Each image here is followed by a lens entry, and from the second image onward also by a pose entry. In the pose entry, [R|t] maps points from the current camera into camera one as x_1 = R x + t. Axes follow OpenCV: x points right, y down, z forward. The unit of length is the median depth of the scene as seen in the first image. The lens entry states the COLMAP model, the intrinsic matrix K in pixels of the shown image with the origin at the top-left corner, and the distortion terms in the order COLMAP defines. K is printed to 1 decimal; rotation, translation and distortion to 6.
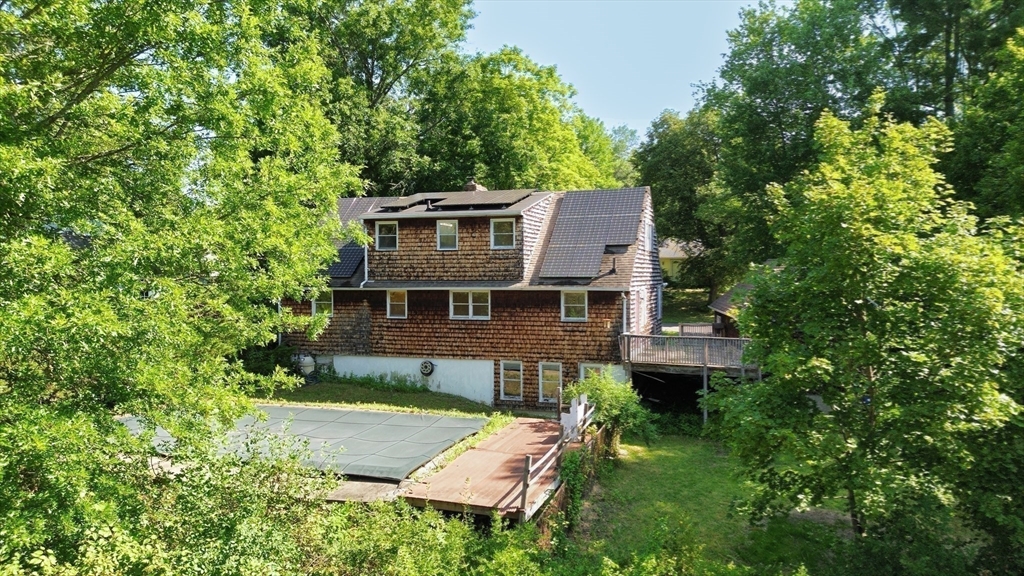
lens RADIAL K [[730.8, 0, 512.0], [0, 730.8, 288.0], [0, 0, 1]] dist [-0.004079, -0.007048]
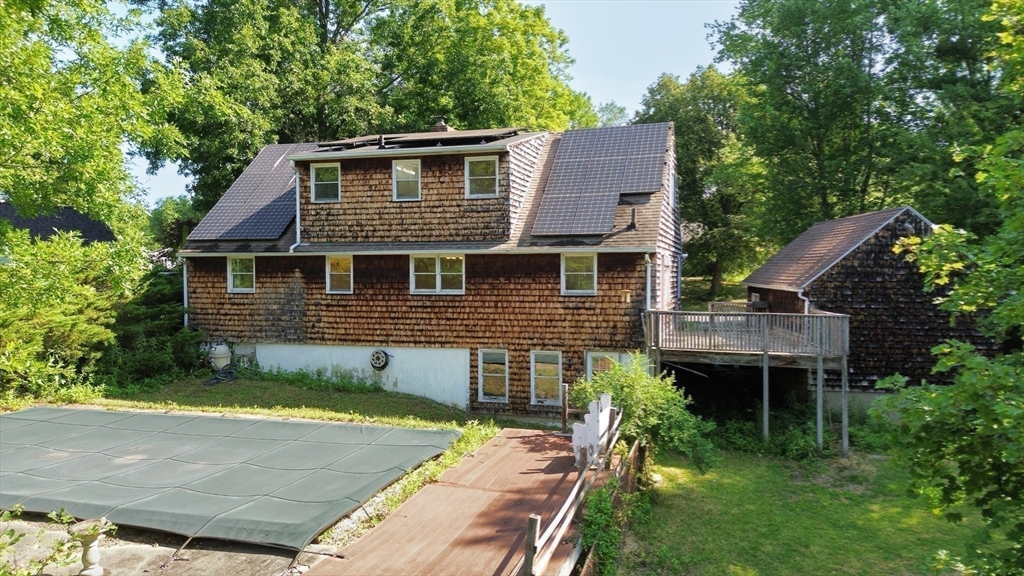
lens RADIAL K [[730.8, 0, 512.0], [0, 730.8, 288.0], [0, 0, 1]] dist [-0.004079, -0.007048]
pose [[0.999545, -0.000325, 0.030154, -0.004094], [0.000325, 1.000000, 0.000008, 0.037494], [-0.030154, 0.000002, 0.999545, 0.258775]]
